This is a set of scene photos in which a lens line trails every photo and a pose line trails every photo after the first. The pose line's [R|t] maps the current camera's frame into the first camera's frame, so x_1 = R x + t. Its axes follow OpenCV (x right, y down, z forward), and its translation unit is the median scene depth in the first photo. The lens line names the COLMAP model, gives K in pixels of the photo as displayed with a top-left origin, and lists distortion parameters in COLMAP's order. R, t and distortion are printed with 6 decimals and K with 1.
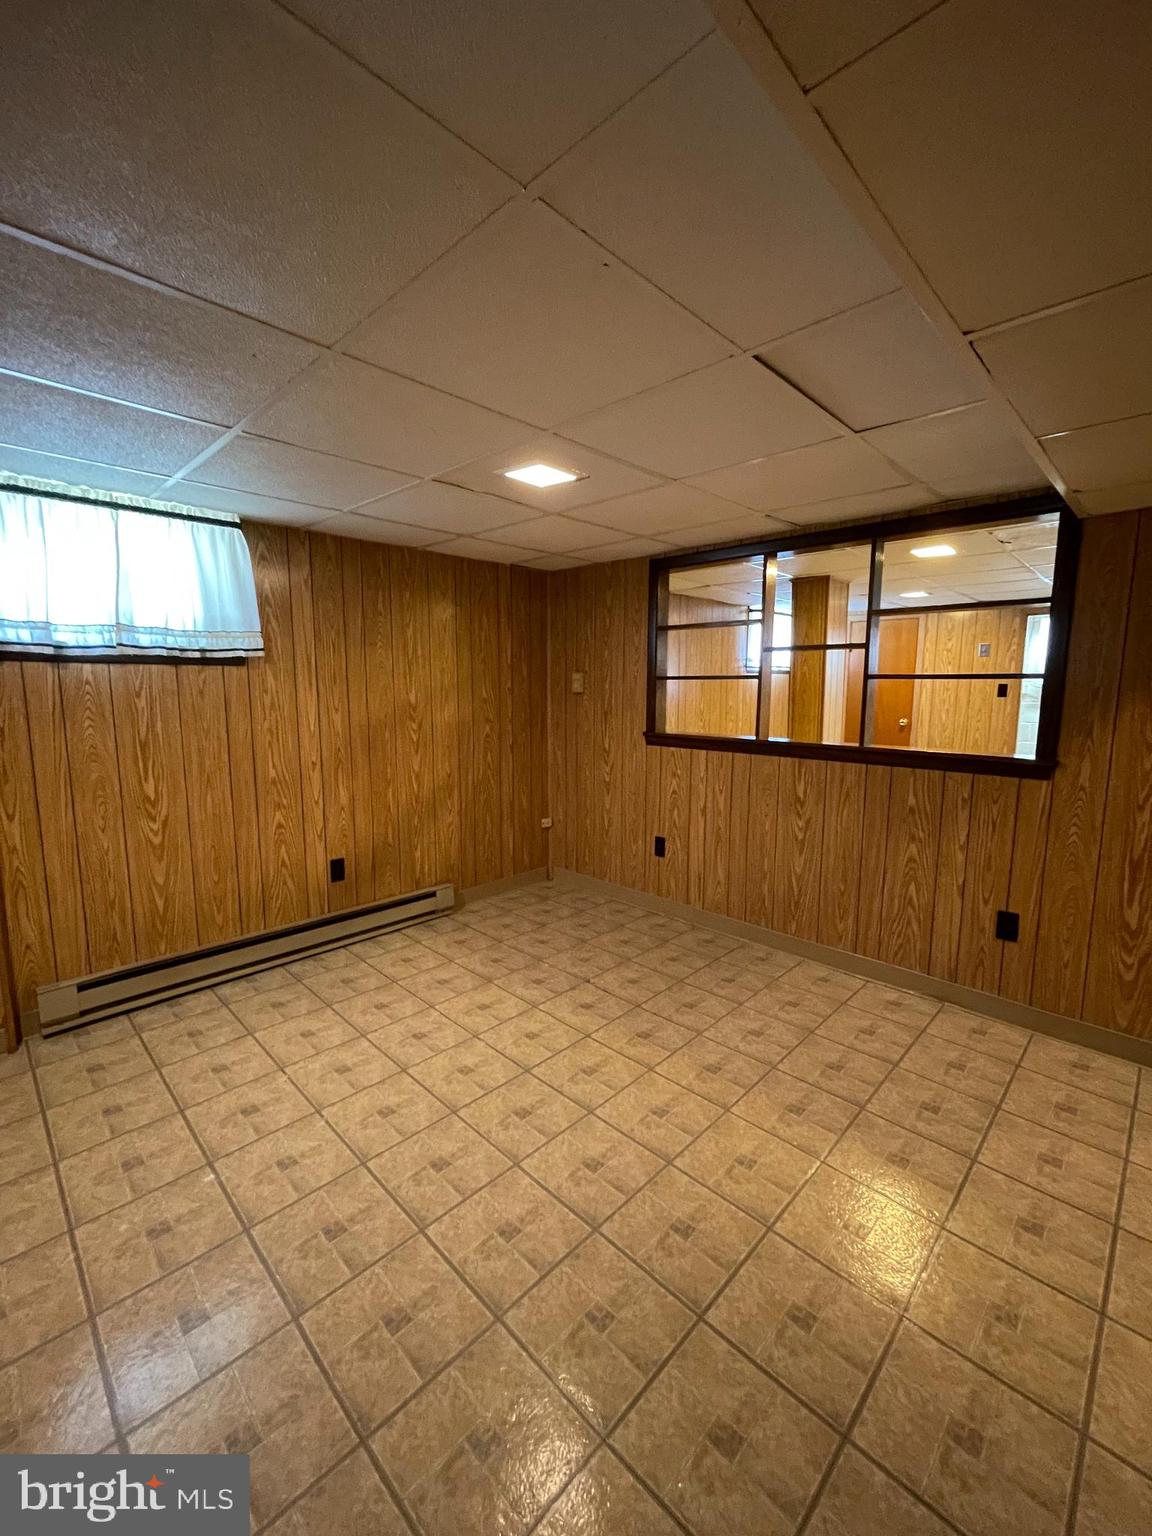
lens RADIAL K [[626.1, 0, 581.2], [0, 626.1, 757.4], [0, 0, 1]] dist [-0.000099, 0.000565]
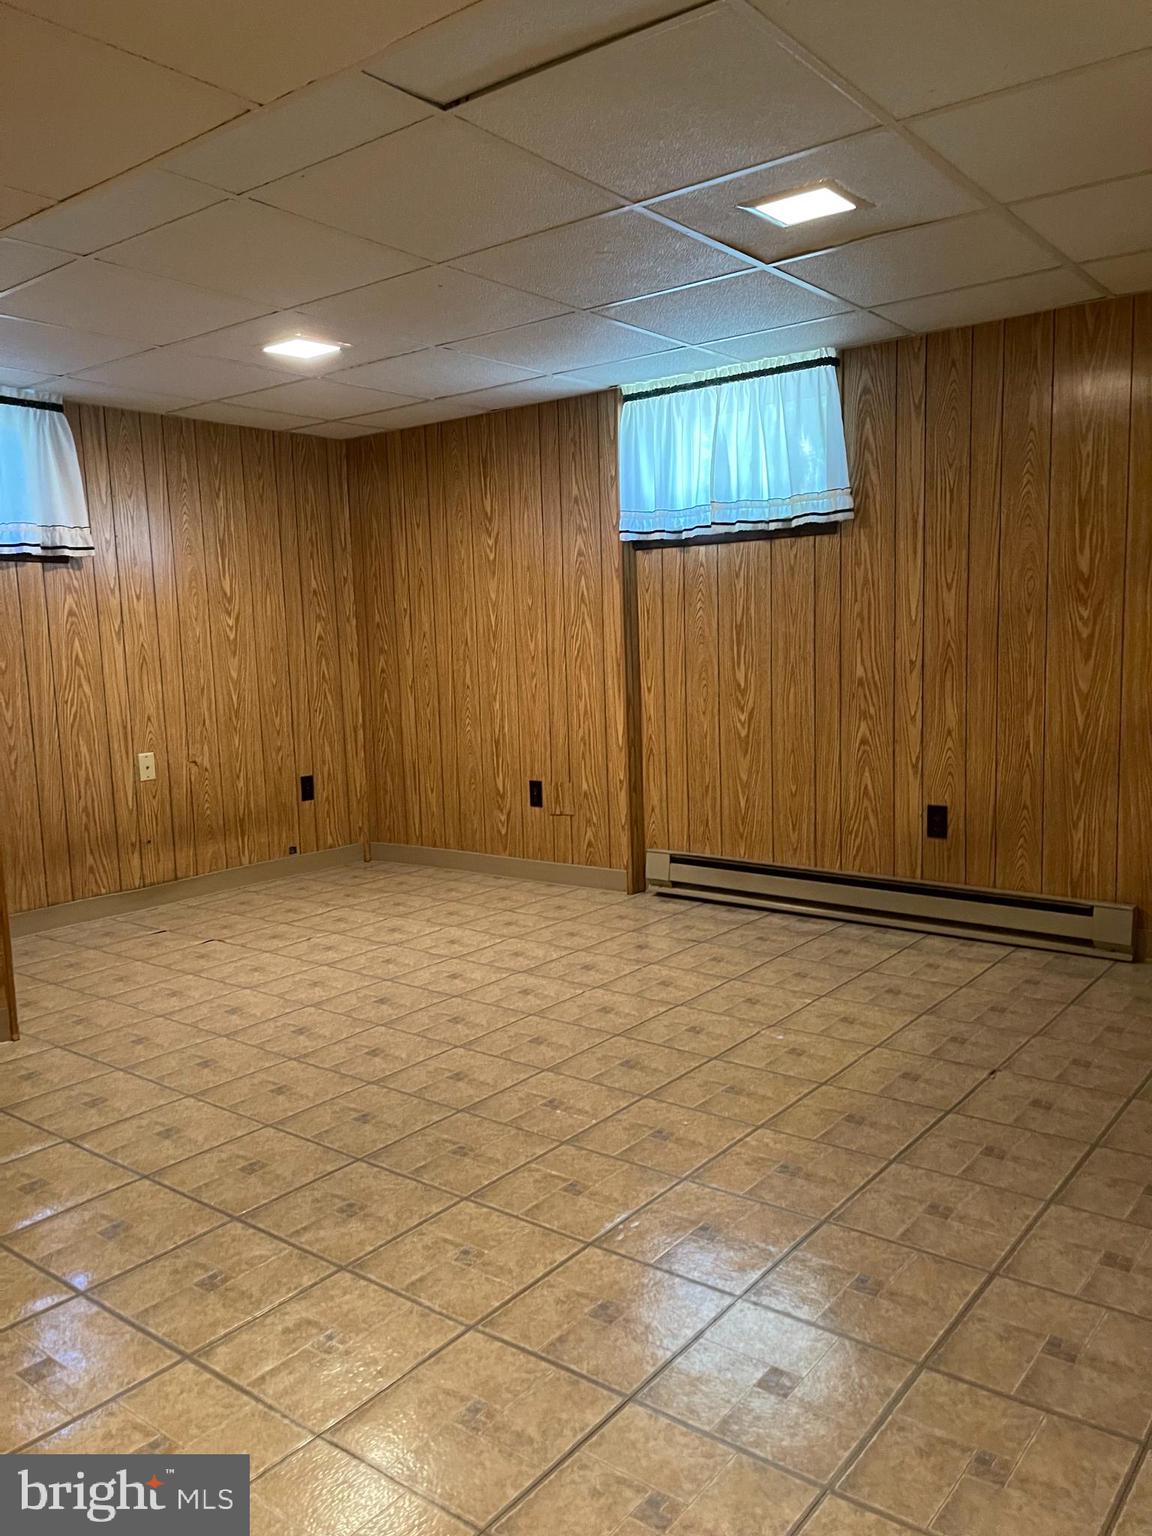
lens RADIAL K [[1173.2, 0, 581.4], [0, 1173.2, 774.2], [0, 0, 1]] dist [0.015738, -0.011696]
pose [[0.108103, 0.108973, -0.988149, 0.961683], [-0.088457, 0.991086, 0.099620, 0.039209], [0.990196, 0.076639, 0.116779, 0.525781]]
